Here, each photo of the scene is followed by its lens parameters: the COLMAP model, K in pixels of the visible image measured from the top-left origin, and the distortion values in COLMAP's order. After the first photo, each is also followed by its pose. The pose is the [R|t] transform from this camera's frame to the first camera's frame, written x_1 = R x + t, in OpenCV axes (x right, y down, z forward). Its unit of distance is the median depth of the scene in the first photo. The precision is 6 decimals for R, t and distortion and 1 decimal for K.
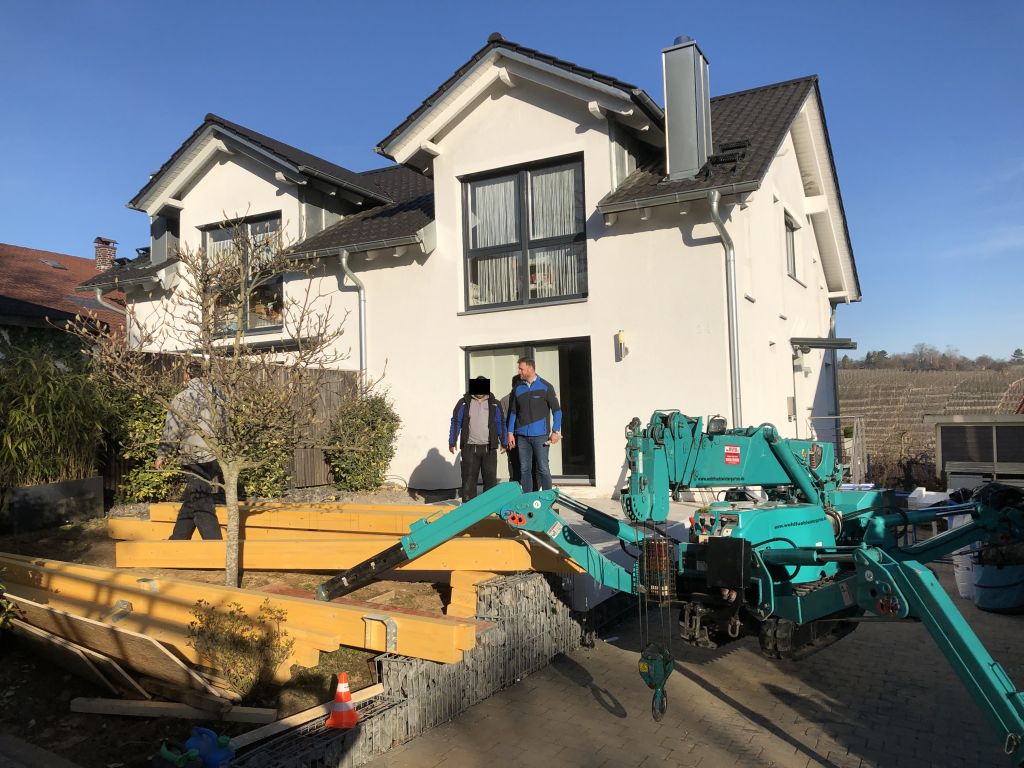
lens RADIAL K [[828.7, 0, 500.4], [0, 828.7, 375.0], [0, 0, 1]] dist [0.001495, 0.000857]
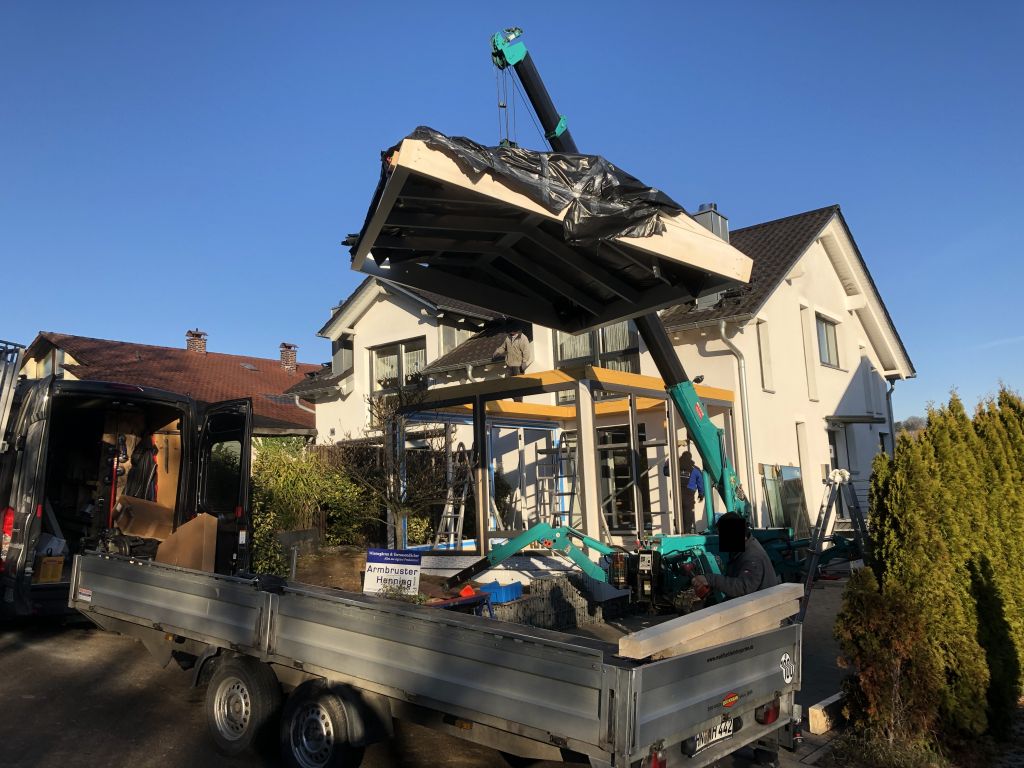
lens RADIAL K [[808.1, 0, 512.0], [0, 808.1, 384.0], [0, 0, 1]] dist [0.148469, -0.002022]
pose [[0.986851, -0.039380, -0.156762, 0.084410], [0.028626, 0.997116, -0.070281, -0.019479], [0.159078, 0.064869, 0.985133, -0.293183]]
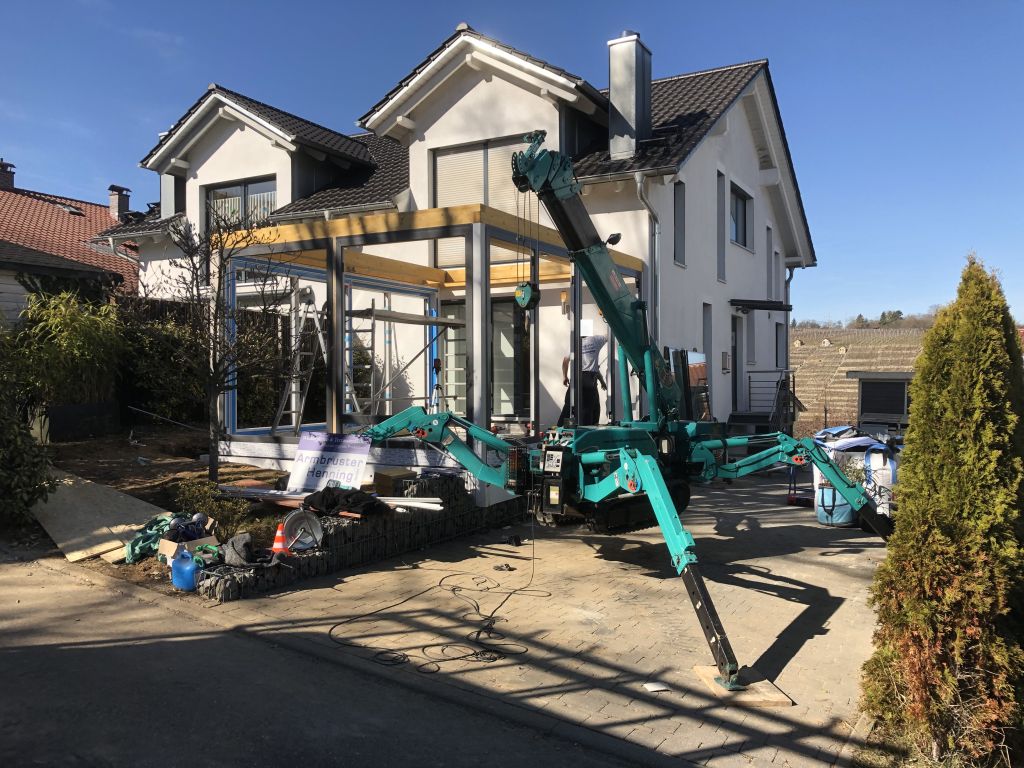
lens RADIAL K [[840.7, 0, 512.0], [0, 840.7, 384.0], [0, 0, 1]] dist [-0.003168, -0.004017]
pose [[0.999681, 0.024422, -0.006402, 0.064380], [-0.023922, 0.997326, 0.069051, -0.002100], [0.008071, -0.068876, 0.997593, -0.140279]]
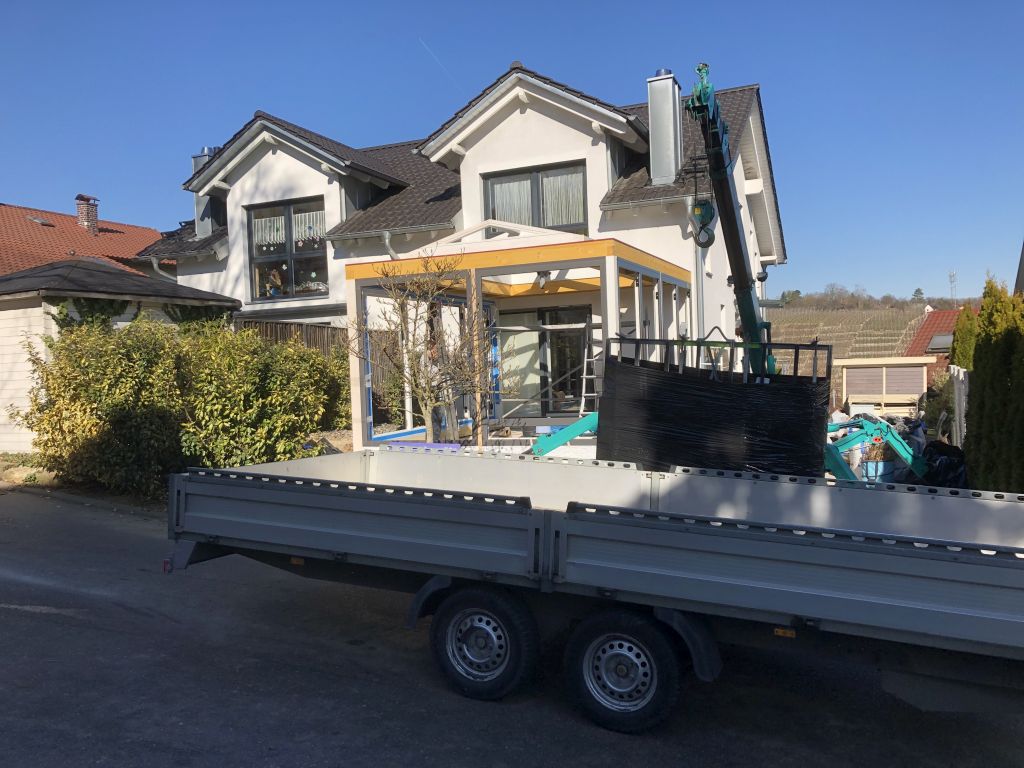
lens RADIAL K [[840.7, 0, 512.0], [0, 840.7, 384.0], [0, 0, 1]] dist [-0.003168, -0.004017]
pose [[0.994184, -0.017344, 0.106292, -0.127626], [0.008482, 0.996491, 0.083272, -0.025861], [-0.107364, -0.081886, 0.990842, -0.244783]]
